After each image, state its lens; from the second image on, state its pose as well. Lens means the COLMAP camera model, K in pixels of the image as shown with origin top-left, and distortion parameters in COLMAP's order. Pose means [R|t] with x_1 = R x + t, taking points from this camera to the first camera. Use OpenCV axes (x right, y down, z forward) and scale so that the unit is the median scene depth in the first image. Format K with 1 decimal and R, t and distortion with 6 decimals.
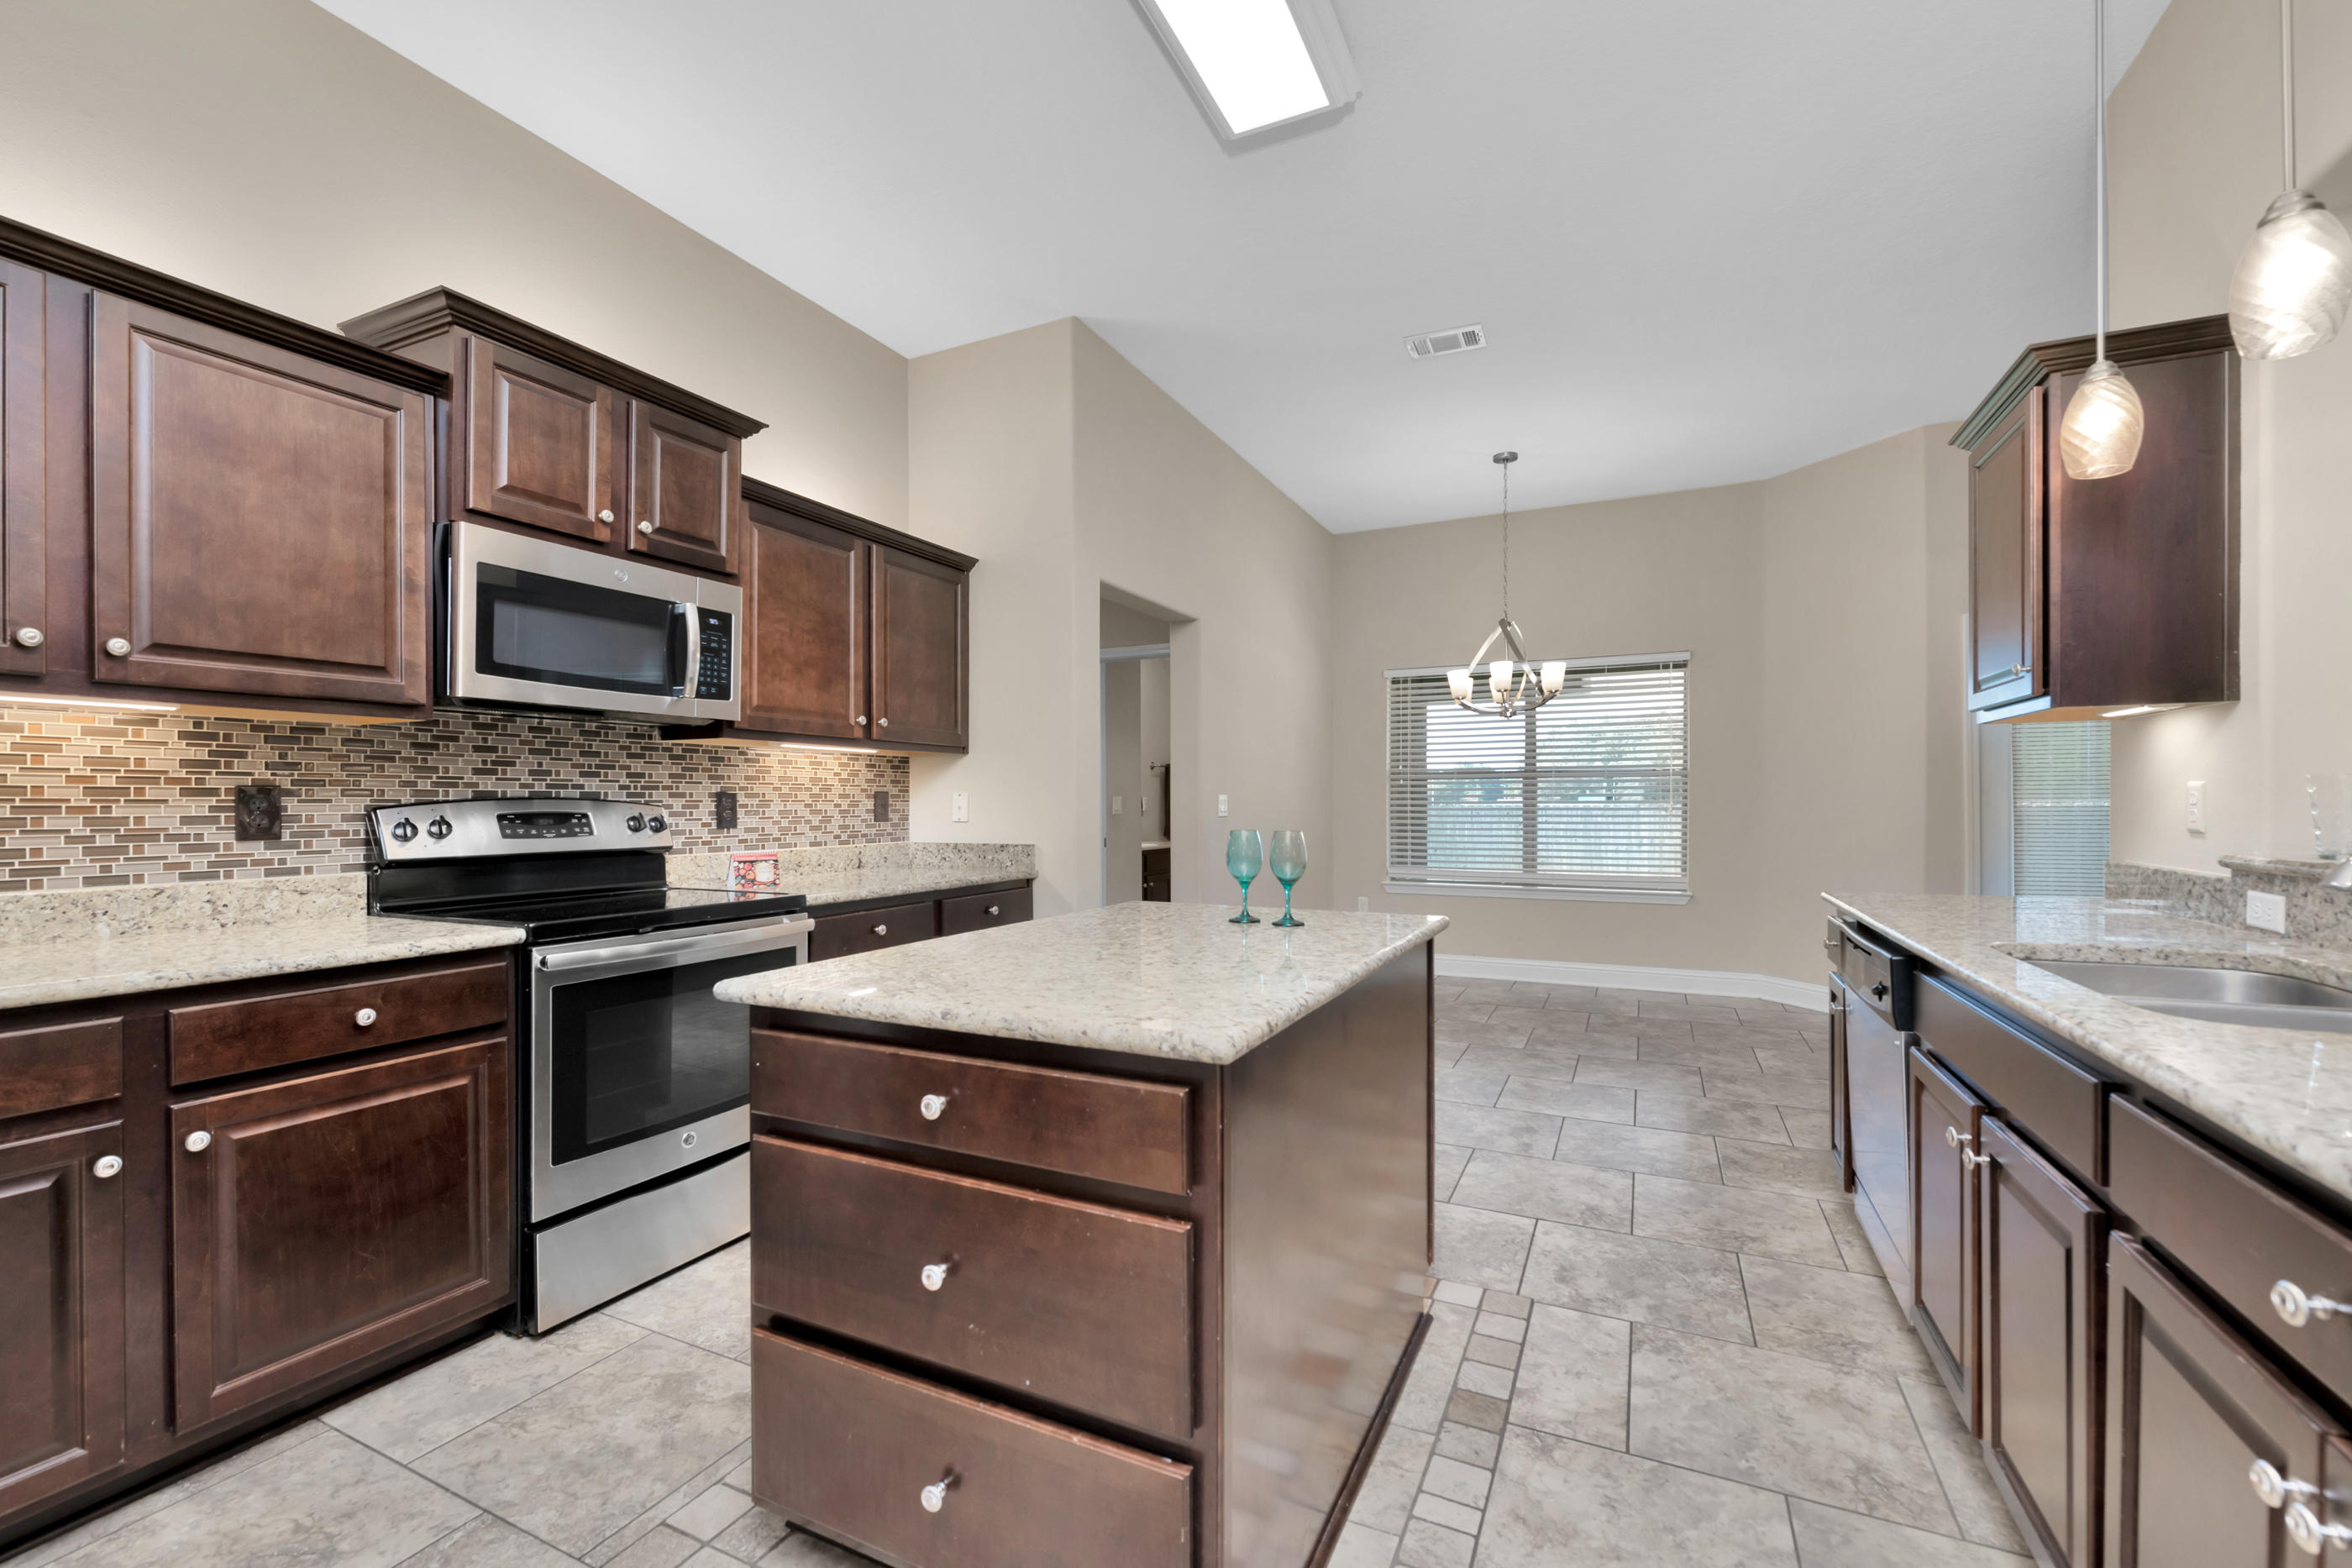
lens RADIAL K [[960.5, 0, 1176.0], [0, 960.5, 784.0], [0, 0, 1]] dist [0.002377, -0.004089]
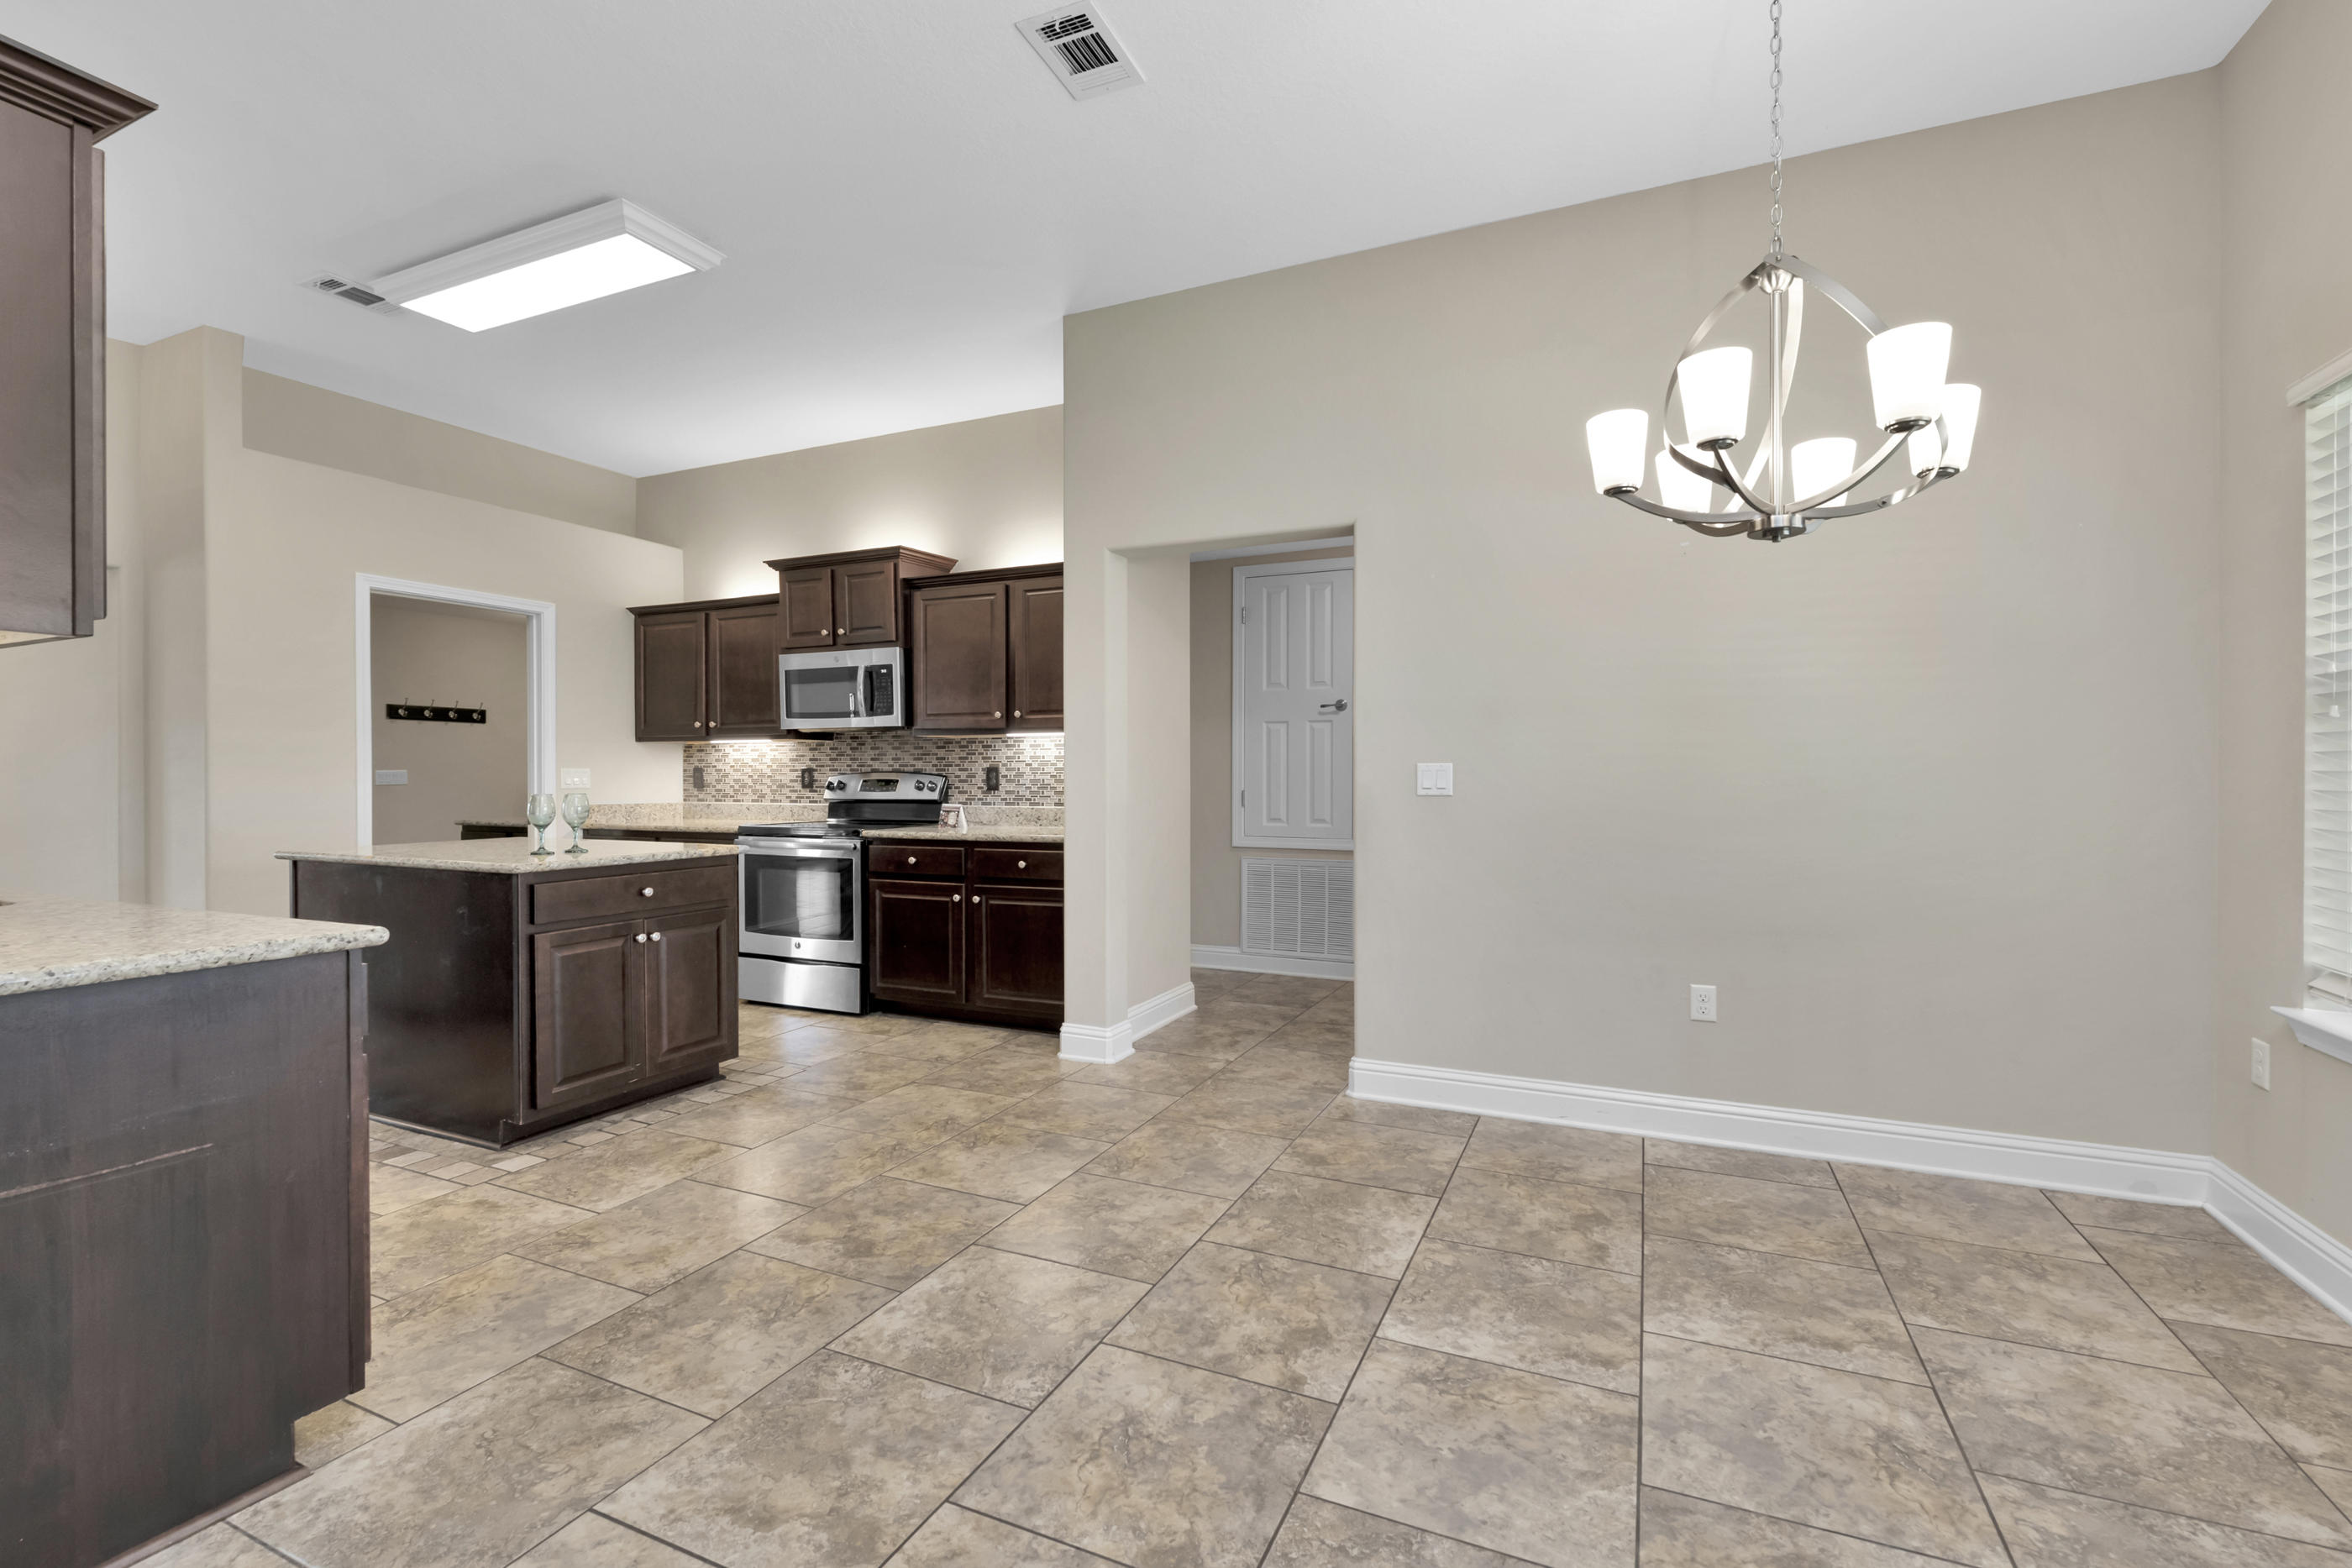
lens RADIAL K [[925.2, 0, 1176.0], [0, 925.2, 784.0], [0, 0, 1]] dist [-0.000064, -0.009190]
pose [[0.074499, 0.014401, -0.997117, 1.099976], [0.022163, 0.999625, 0.016093, 0.018897], [0.996975, -0.023298, 0.074152, 1.252857]]
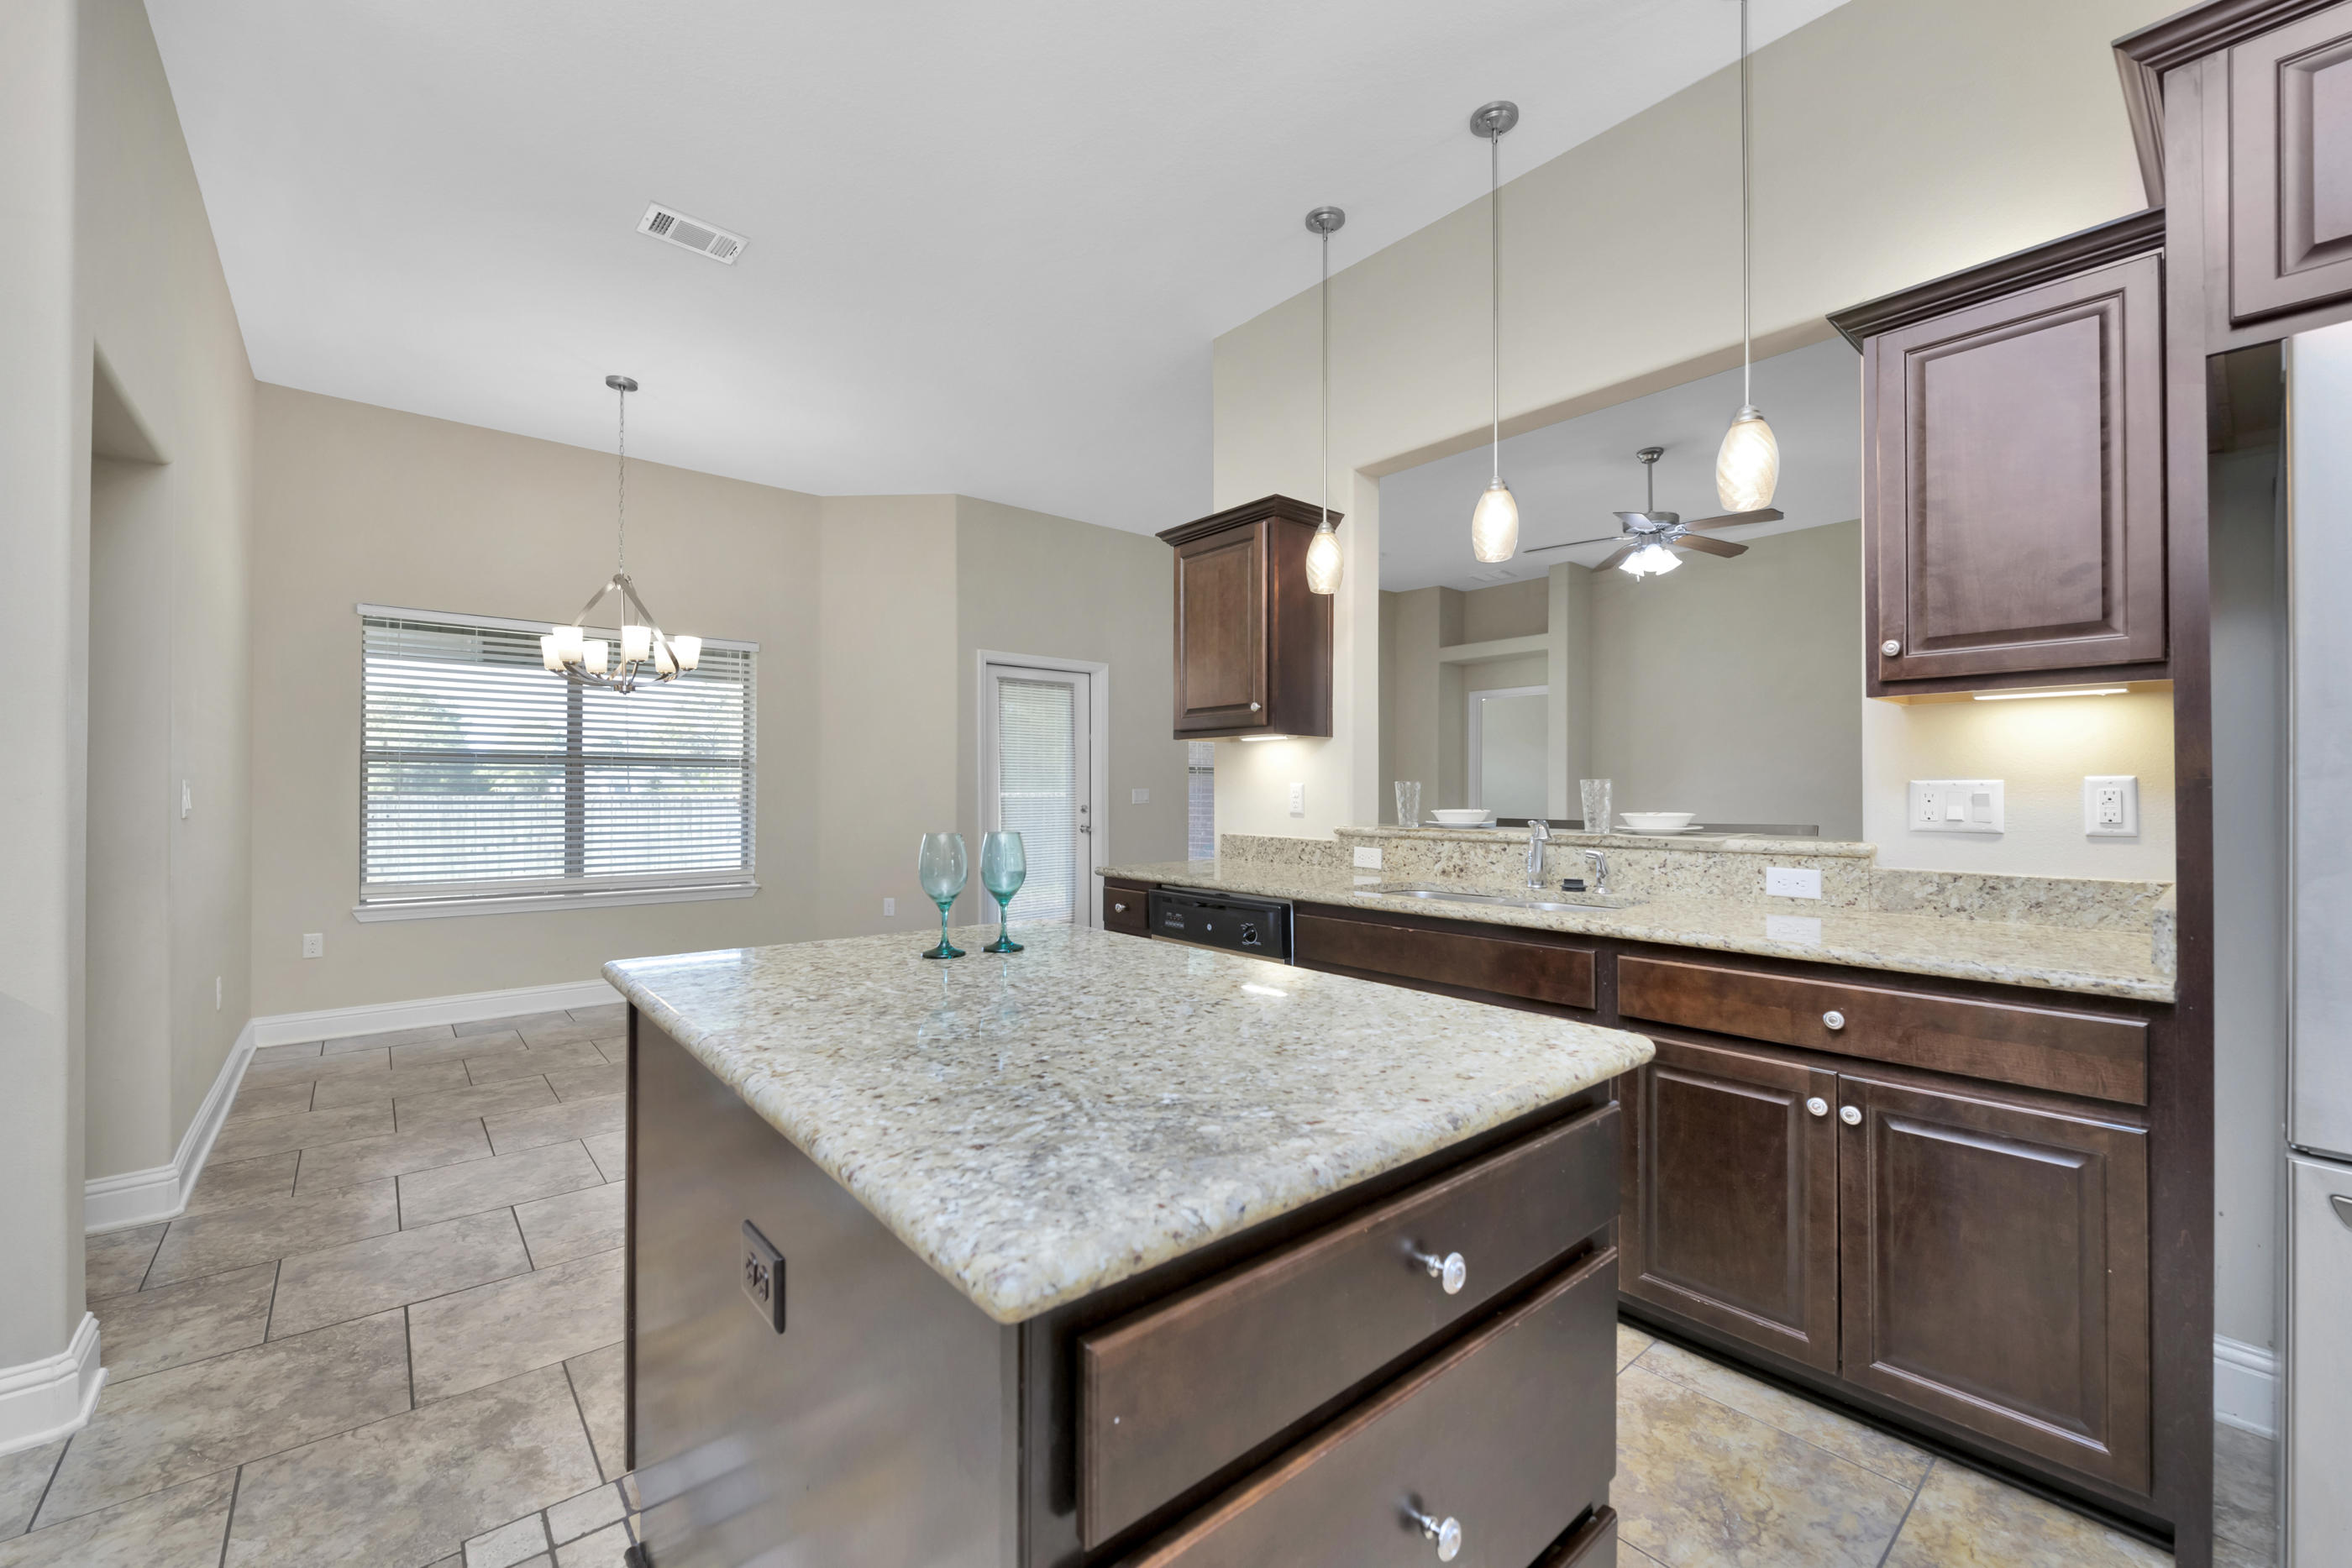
lens RADIAL K [[960.5, 0, 1176.0], [0, 960.5, 784.0], [0, 0, 1]] dist [0.002377, -0.004089]
pose [[0.405431, 0.008277, 0.914088, -0.381004], [-0.018298, 0.999832, -0.000937, 0.002703], [-0.913943, -0.016346, 0.405514, 0.360079]]
